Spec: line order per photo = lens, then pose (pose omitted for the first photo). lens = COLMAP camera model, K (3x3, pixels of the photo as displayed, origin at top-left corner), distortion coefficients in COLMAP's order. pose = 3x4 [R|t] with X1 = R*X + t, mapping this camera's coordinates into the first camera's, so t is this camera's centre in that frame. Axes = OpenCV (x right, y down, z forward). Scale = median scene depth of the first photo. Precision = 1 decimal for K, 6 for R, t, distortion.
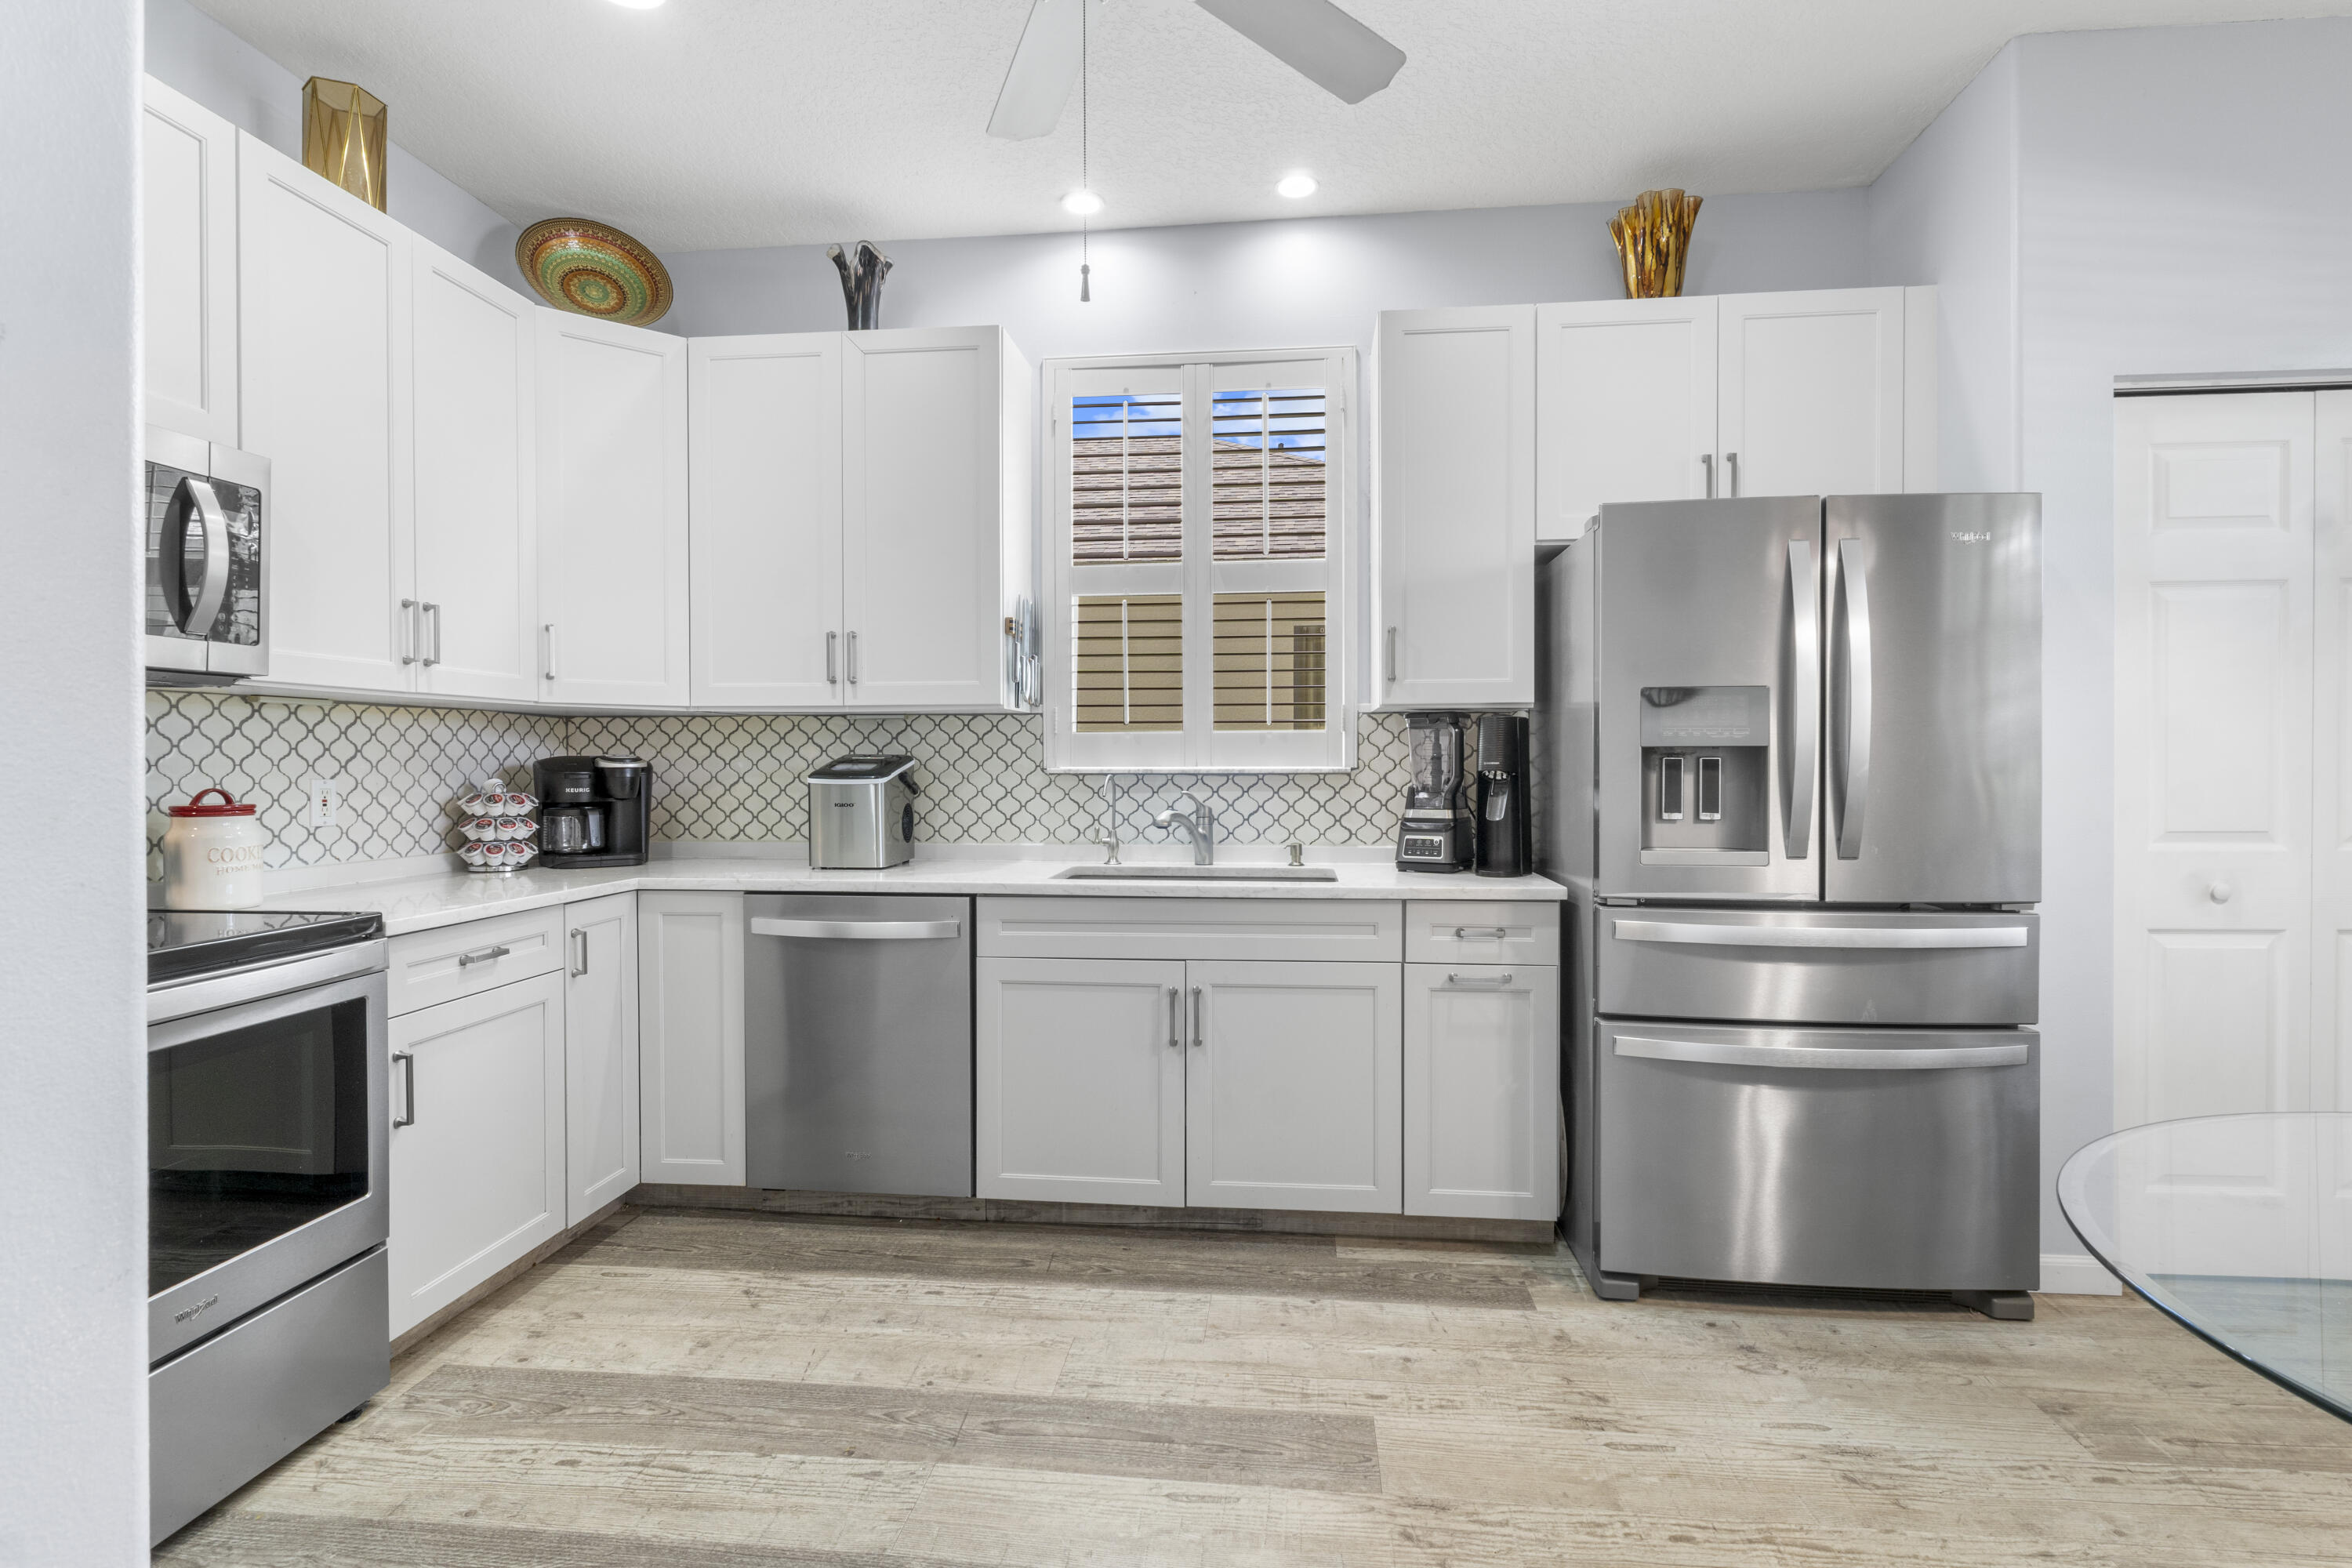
lens RADIAL K [[1120.9, 0, 1185.0], [0, 1120.9, 766.0], [0, 0, 1]] dist [-0.000384, 0.000035]
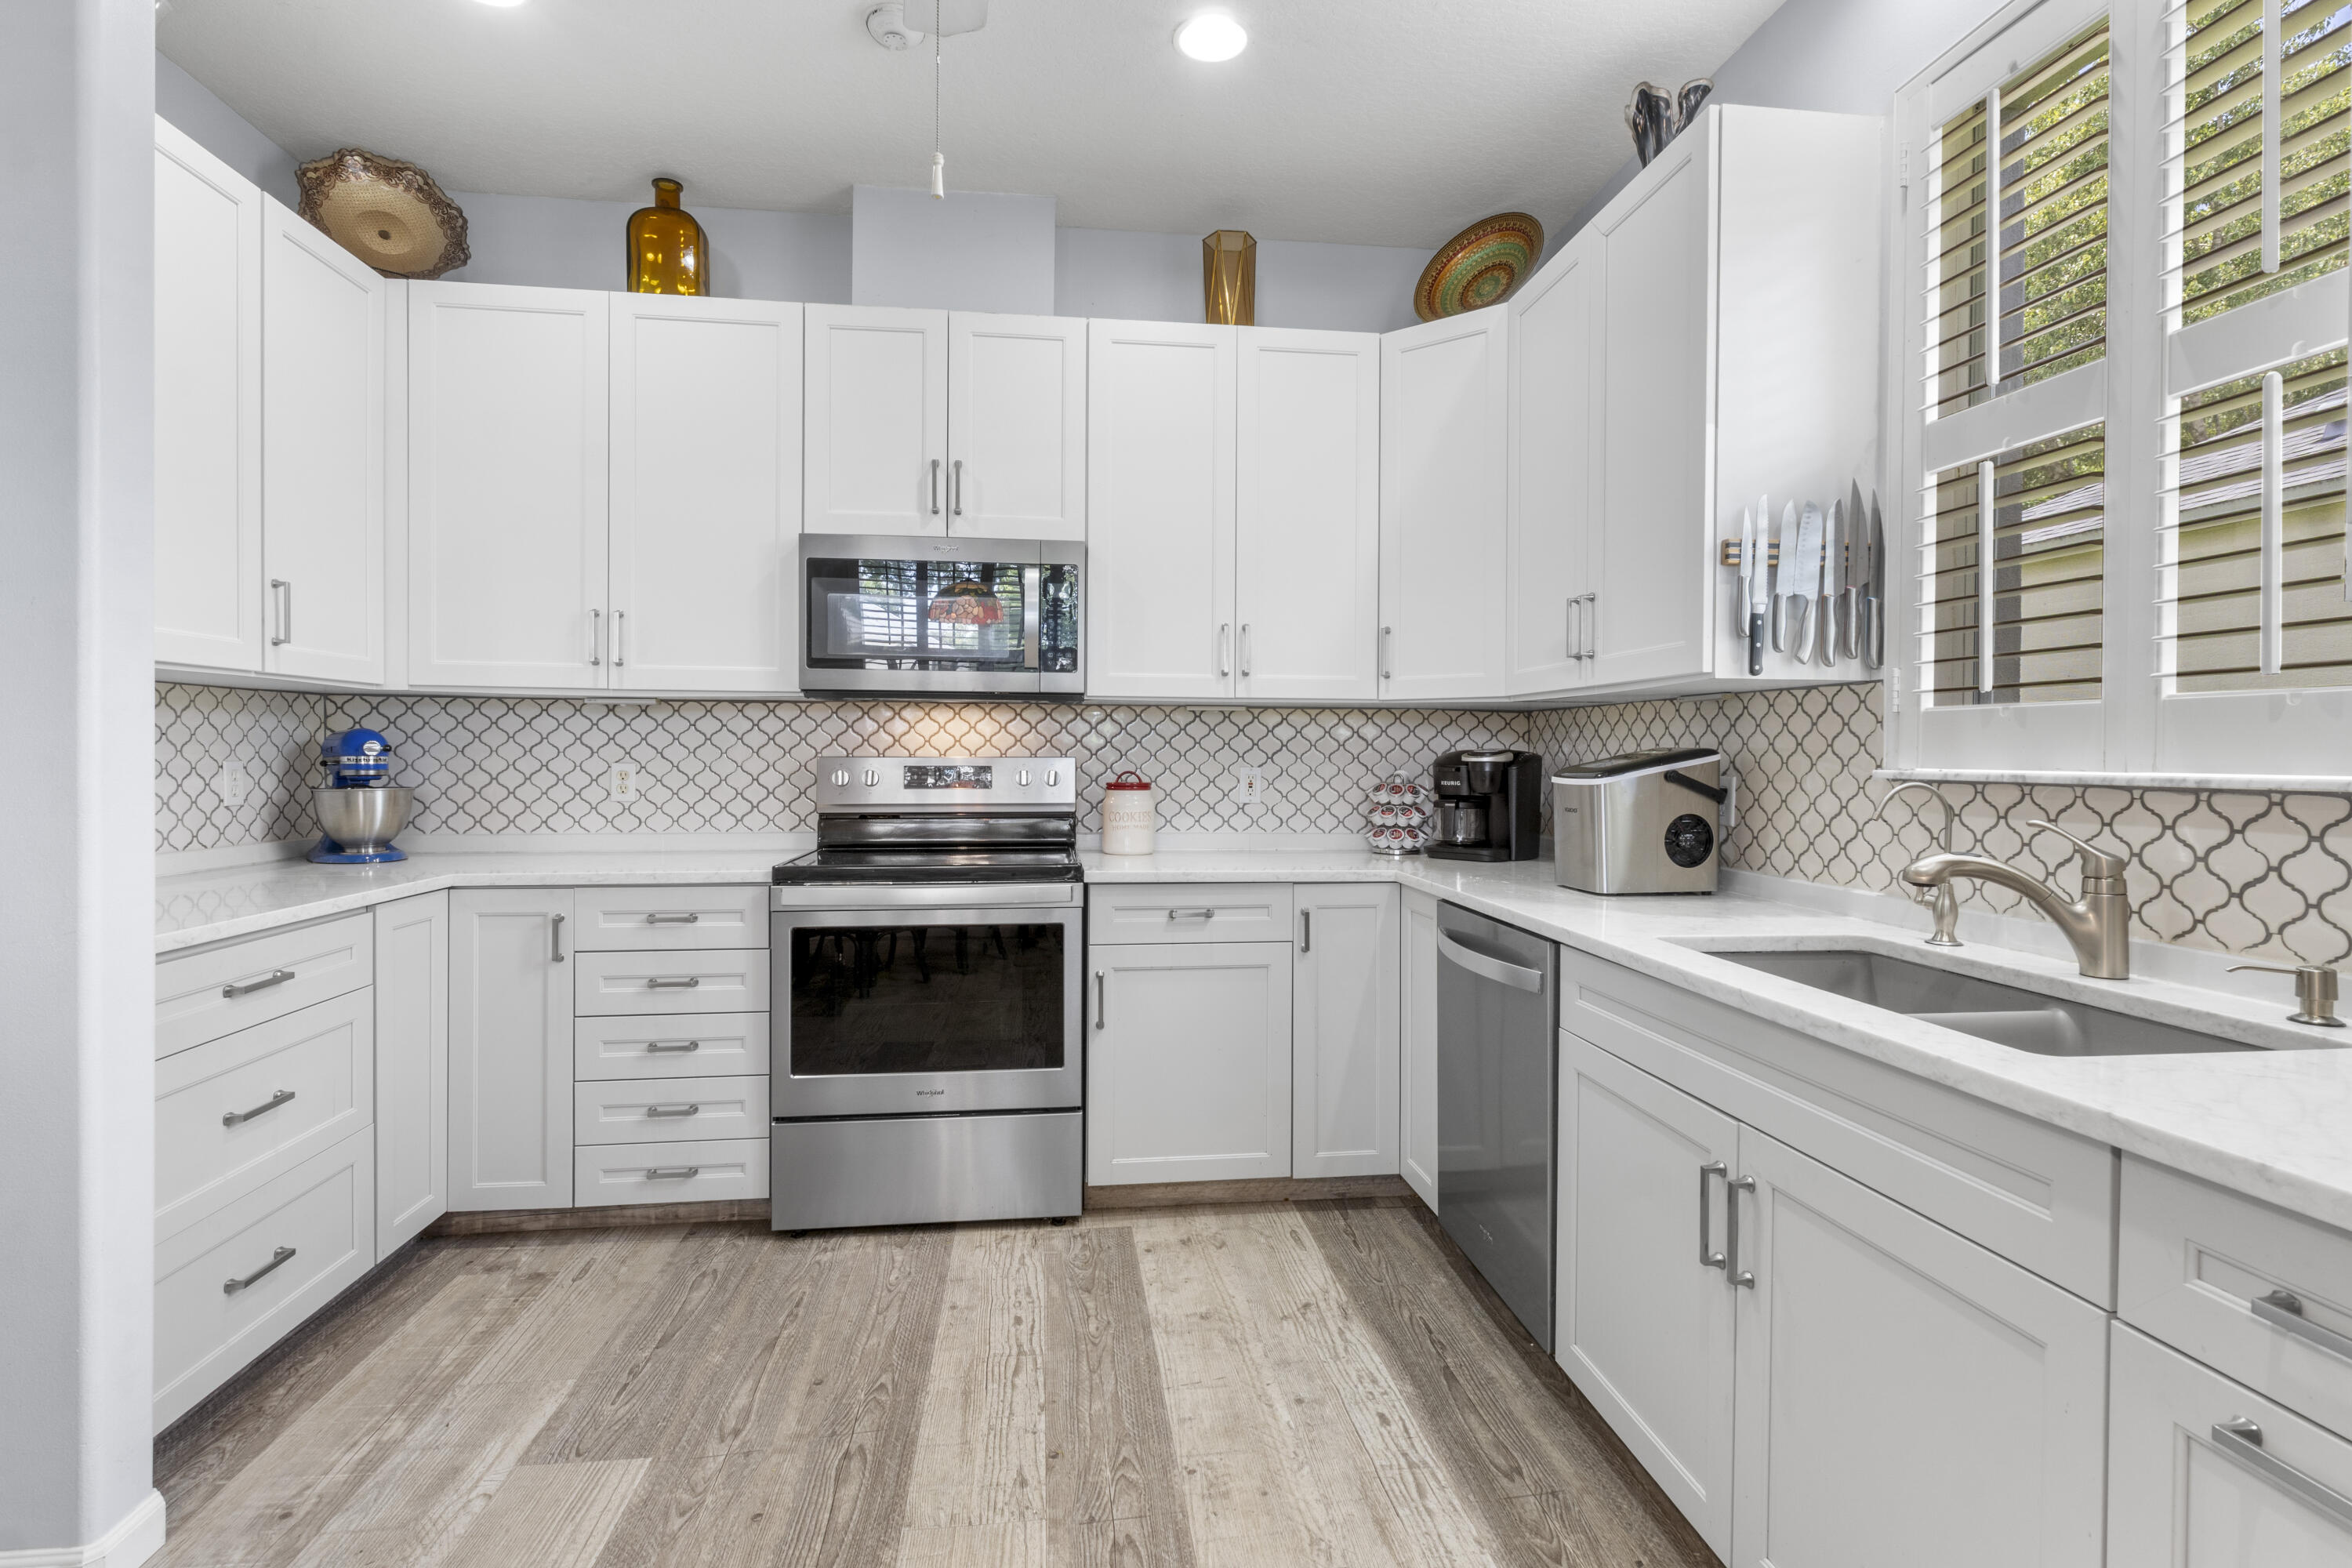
lens RADIAL K [[1120.9, 0, 1185.0], [0, 1120.9, 766.0], [0, 0, 1]] dist [-0.000384, 0.000035]
pose [[0.226138, 0.013504, -0.974002, 0.490961], [-0.012229, 0.999864, 0.011023, -0.002829], [0.974019, 0.009418, 0.226272, 0.642552]]
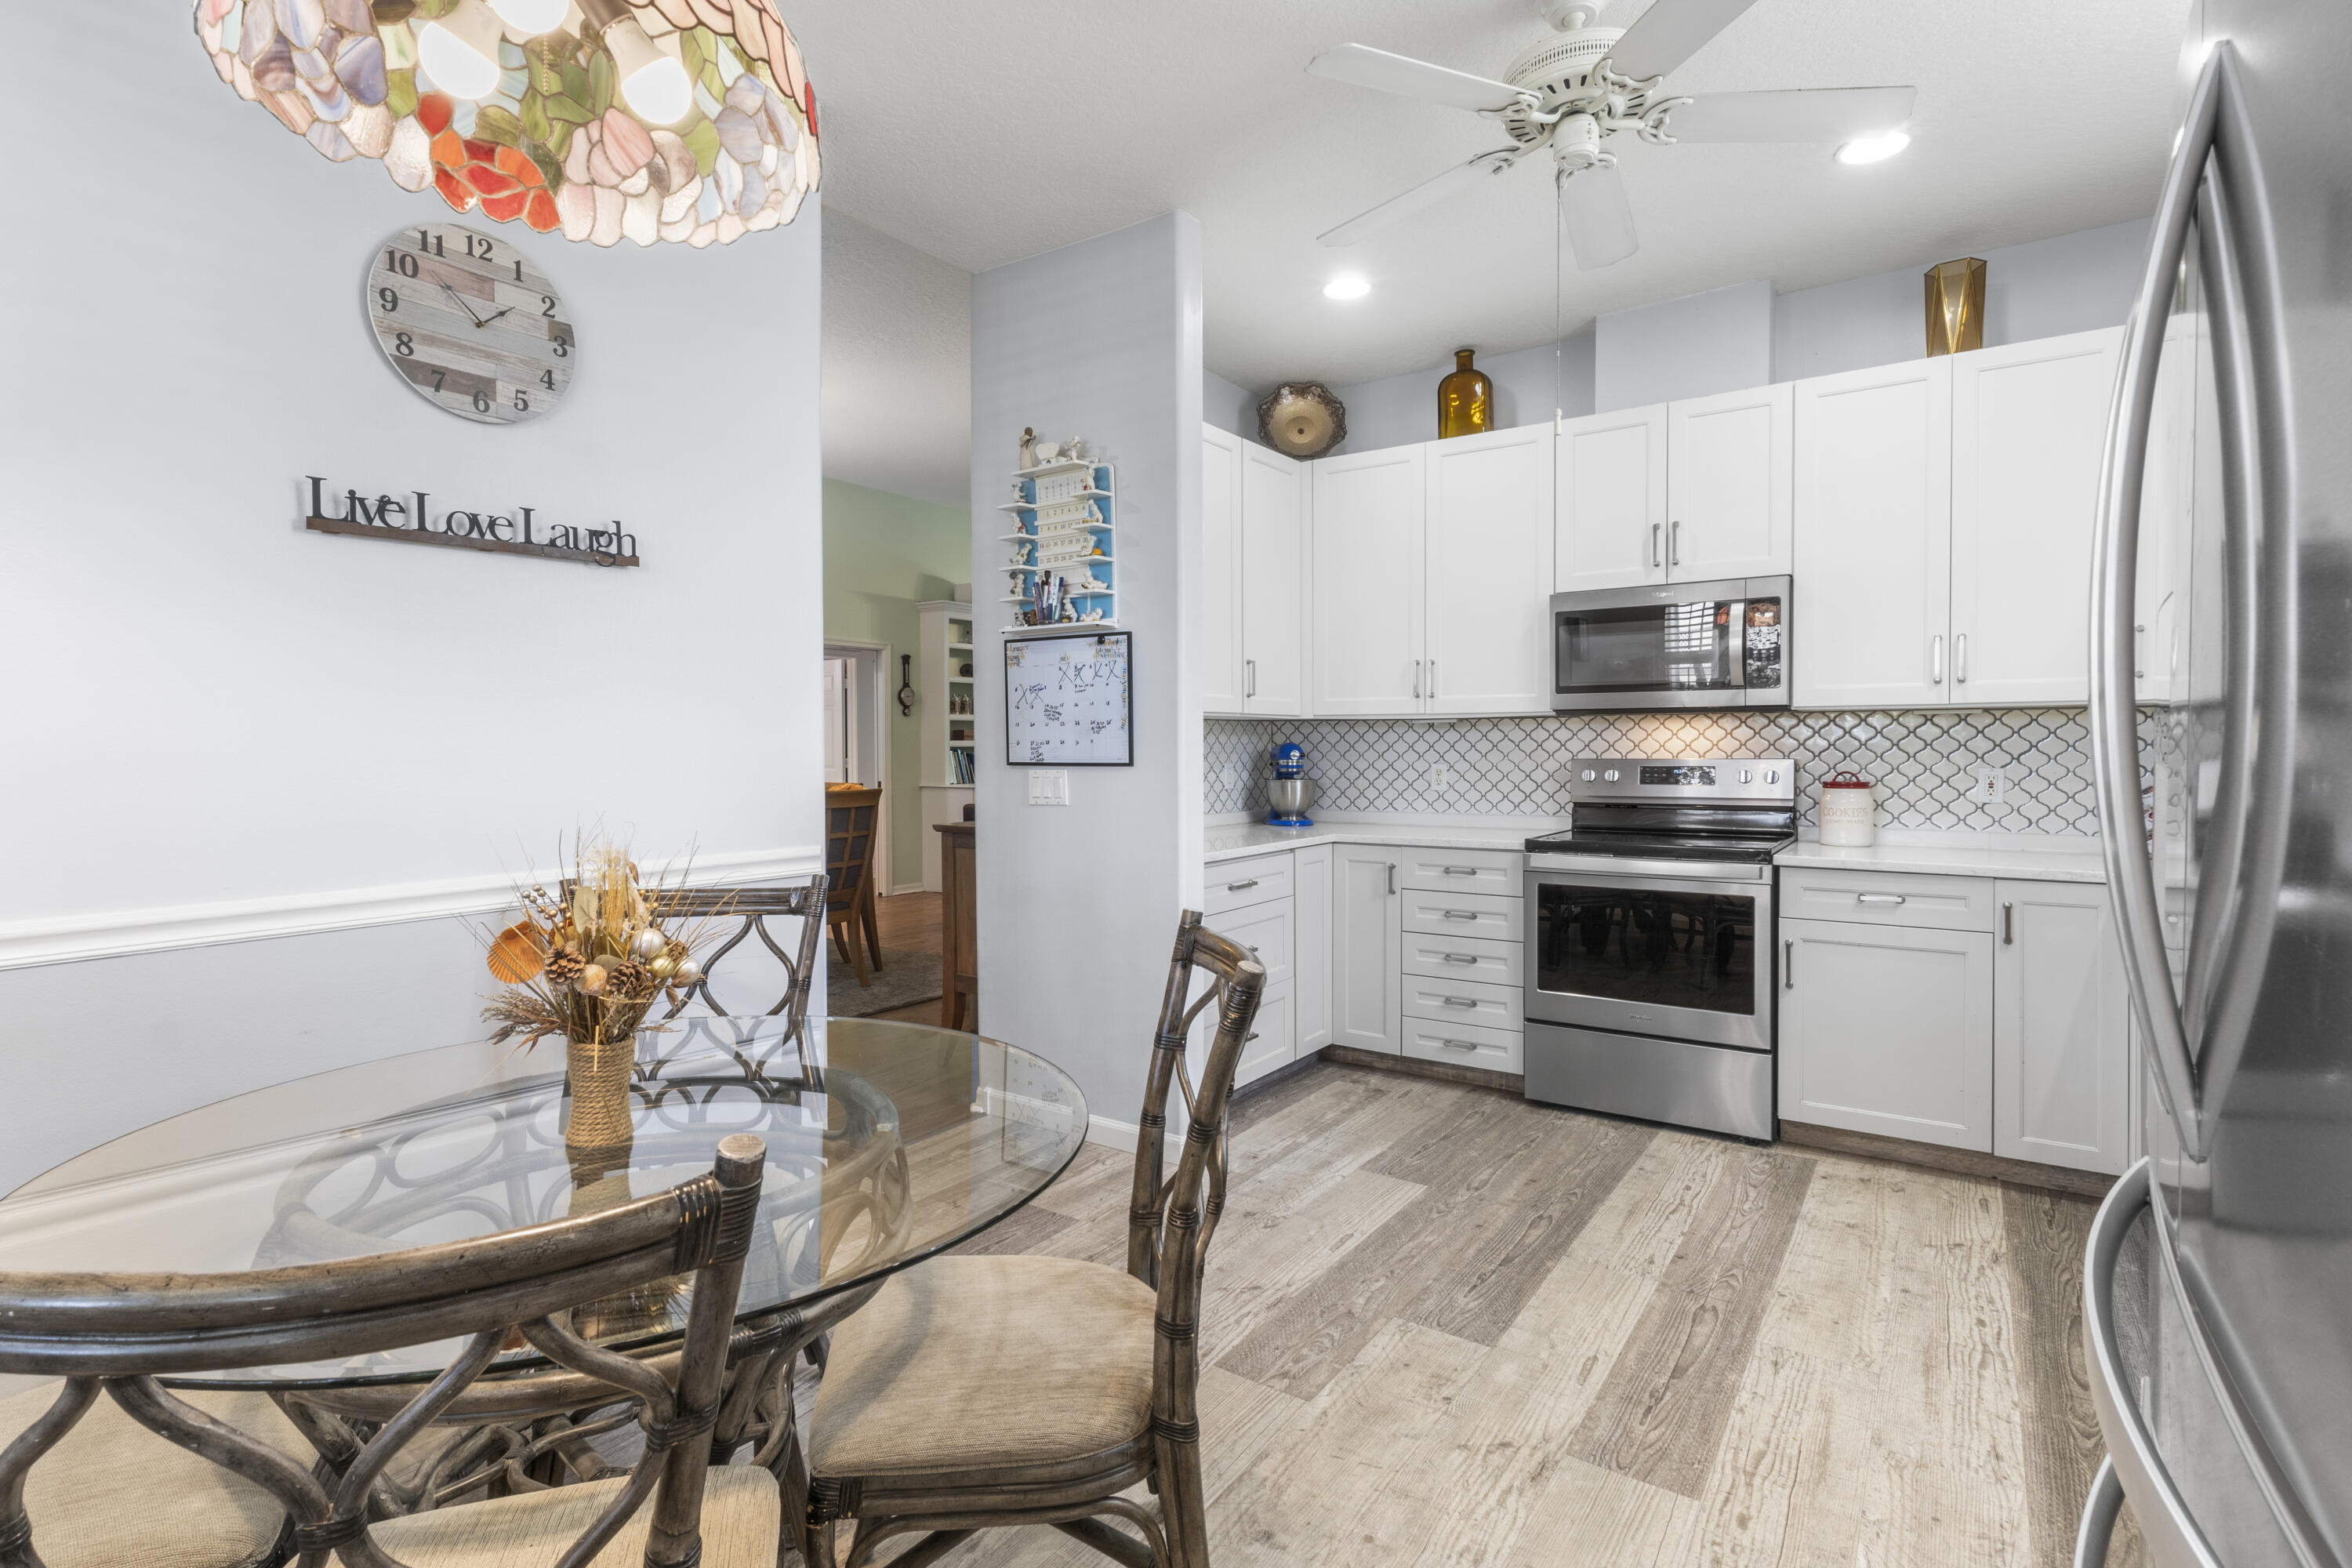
lens RADIAL K [[1120.9, 0, 1185.0], [0, 1120.9, 766.0], [0, 0, 1]] dist [-0.000384, 0.000035]
pose [[-0.484366, 0.020403, -0.874627, 0.875608], [0.000647, 0.999736, 0.022963, -0.021751], [0.874865, 0.010557, -0.484252, 0.821456]]
